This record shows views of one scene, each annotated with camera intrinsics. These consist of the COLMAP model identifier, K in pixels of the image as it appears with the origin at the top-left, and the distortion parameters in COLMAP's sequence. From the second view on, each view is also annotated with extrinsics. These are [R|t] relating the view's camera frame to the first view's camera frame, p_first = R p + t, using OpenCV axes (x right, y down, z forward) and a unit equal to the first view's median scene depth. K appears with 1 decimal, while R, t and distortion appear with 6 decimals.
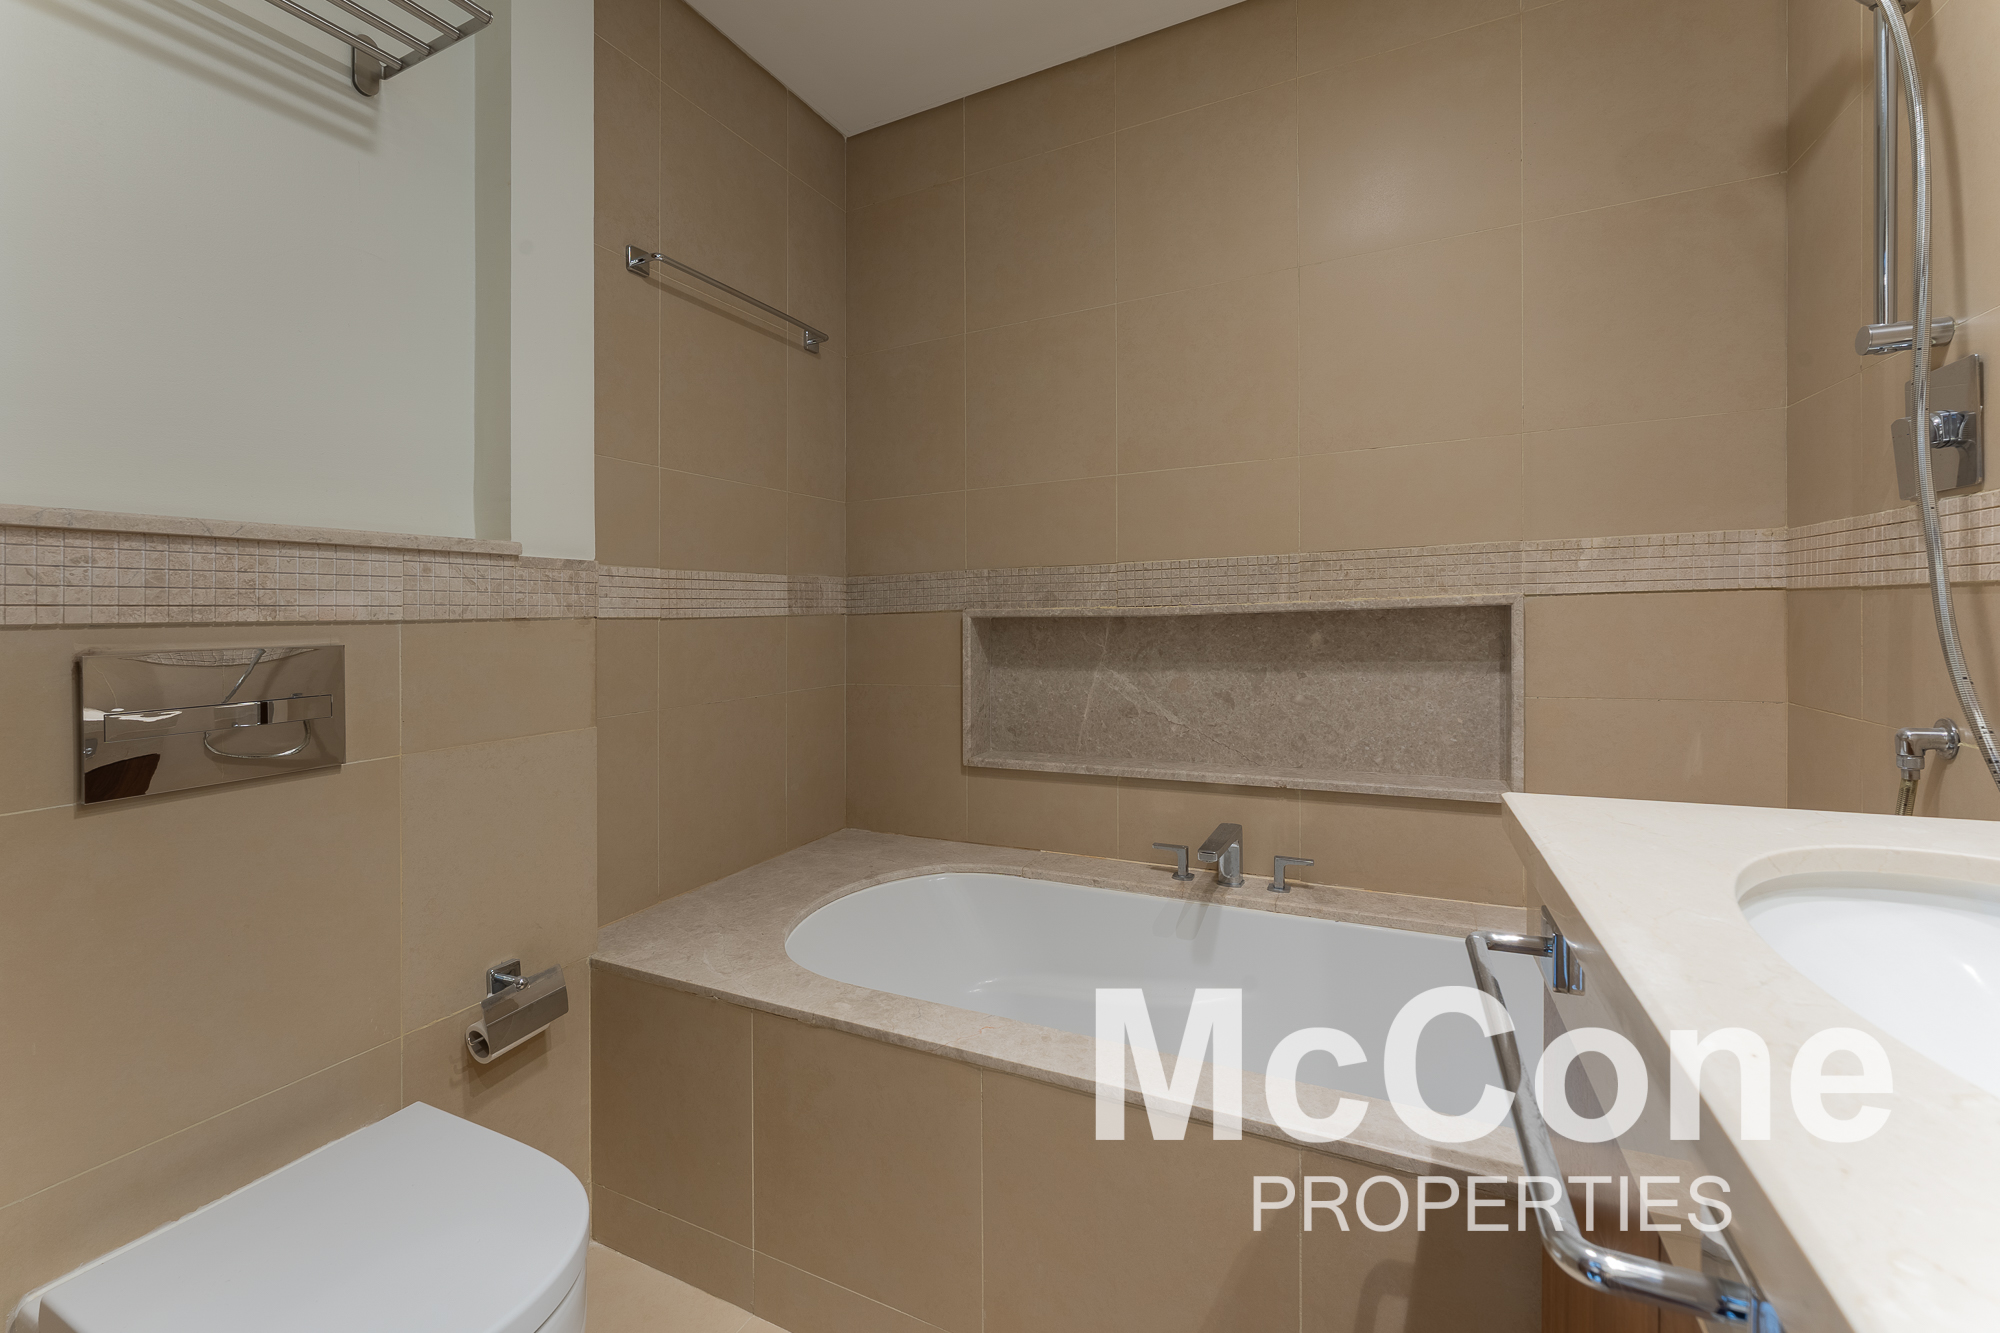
lens RADIAL K [[819.6, 0, 1011.6], [0, 819.6, 626.9], [0, 0, 1]] dist [-0.000895, -0.000256]
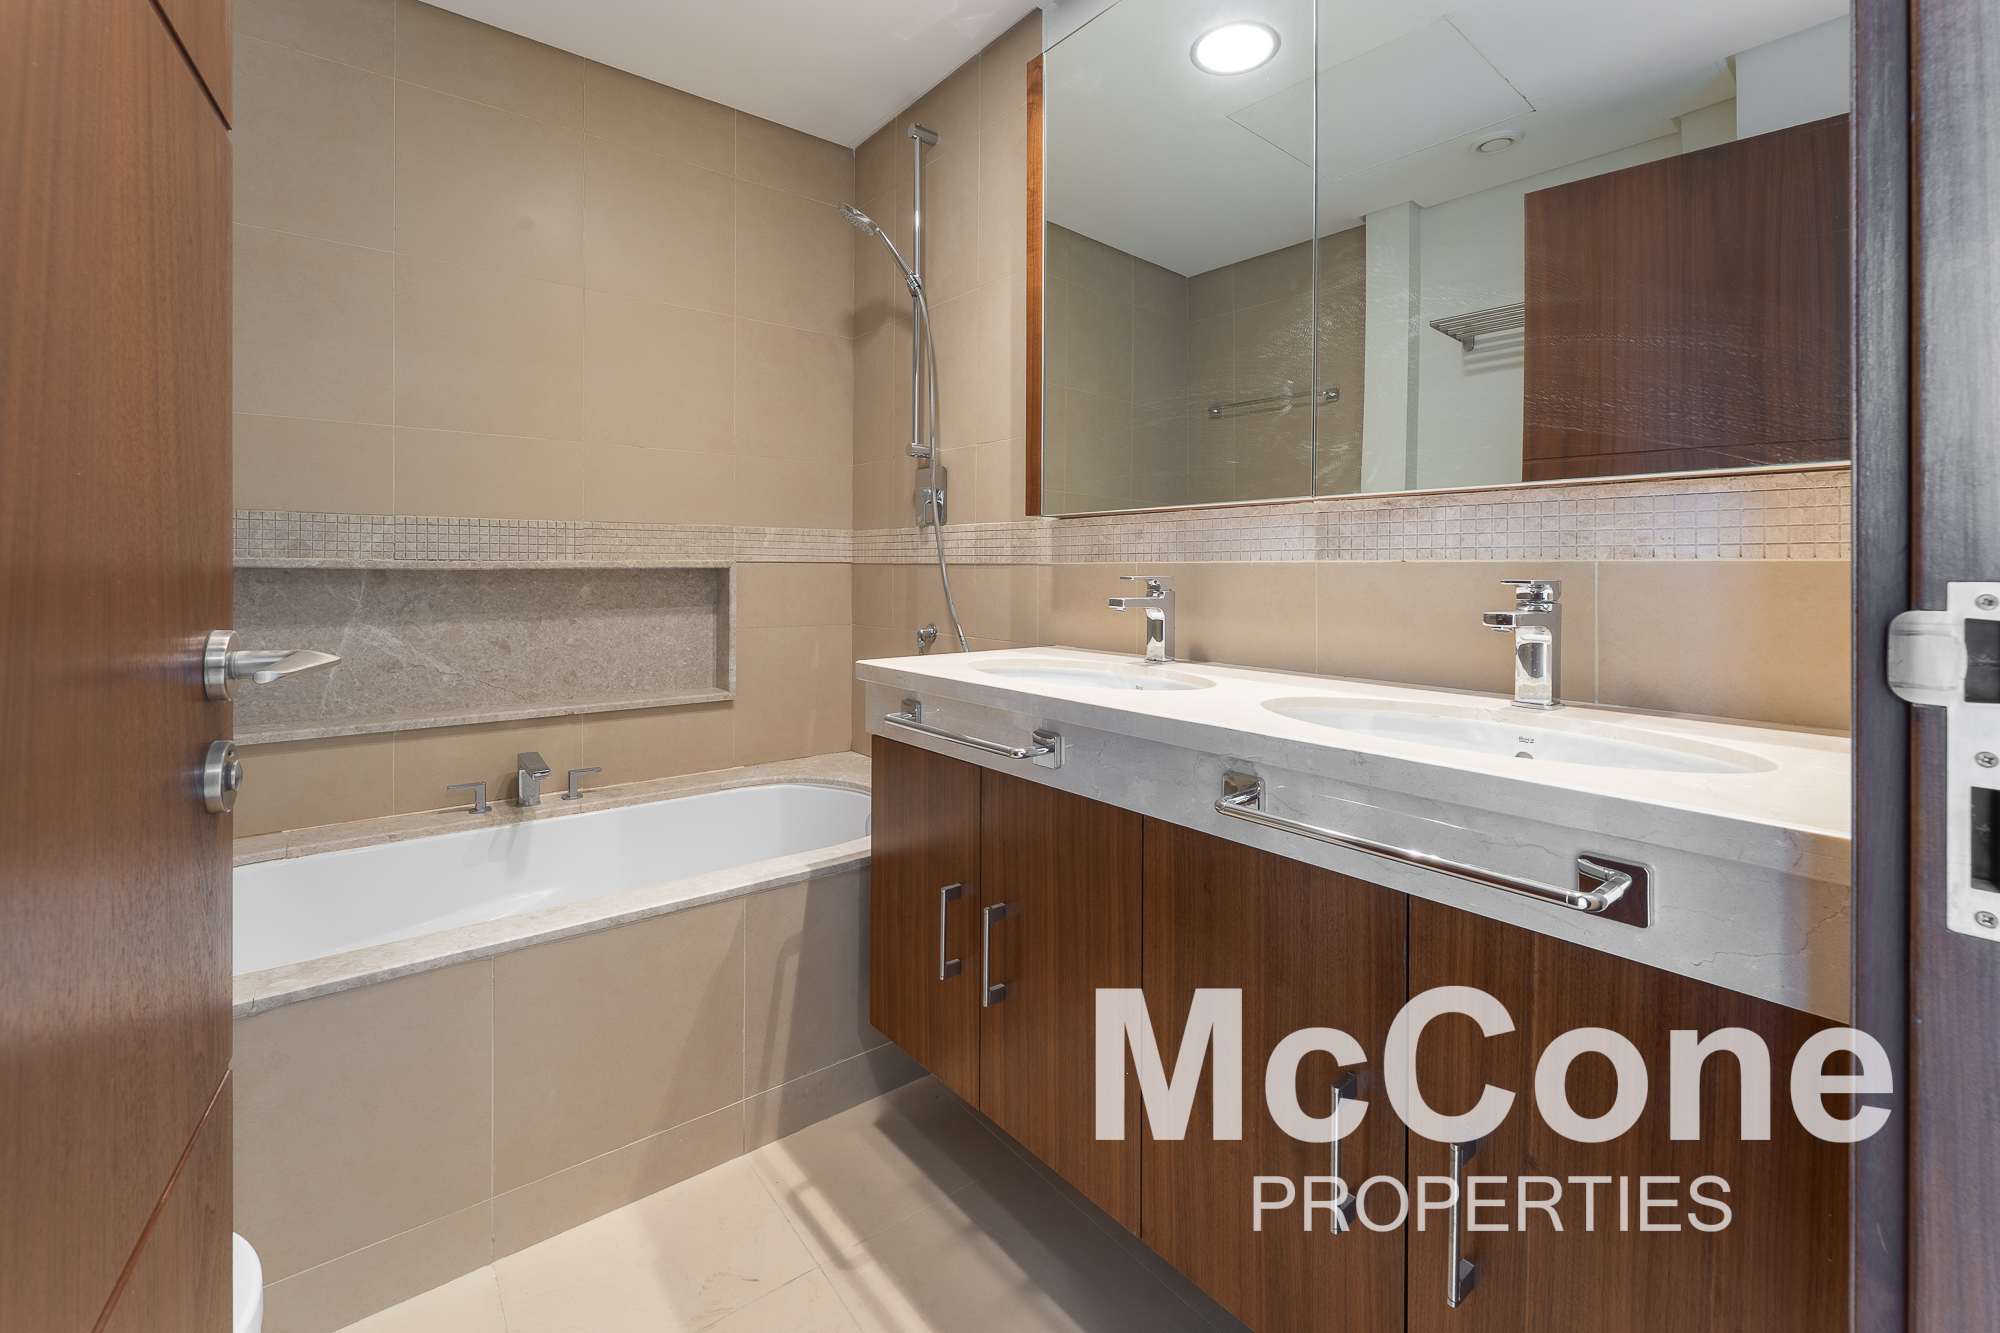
lens RADIAL K [[838.5, 0, 981.3], [0, 838.5, 593.2], [0, 0, 1]] dist [-0.000330, -0.000020]
pose [[0.446014, -0.001549, 0.895025, -0.497668], [-0.002352, 0.999993, 0.002902, 0.012373], [-0.895023, -0.003399, 0.446008, -0.090374]]
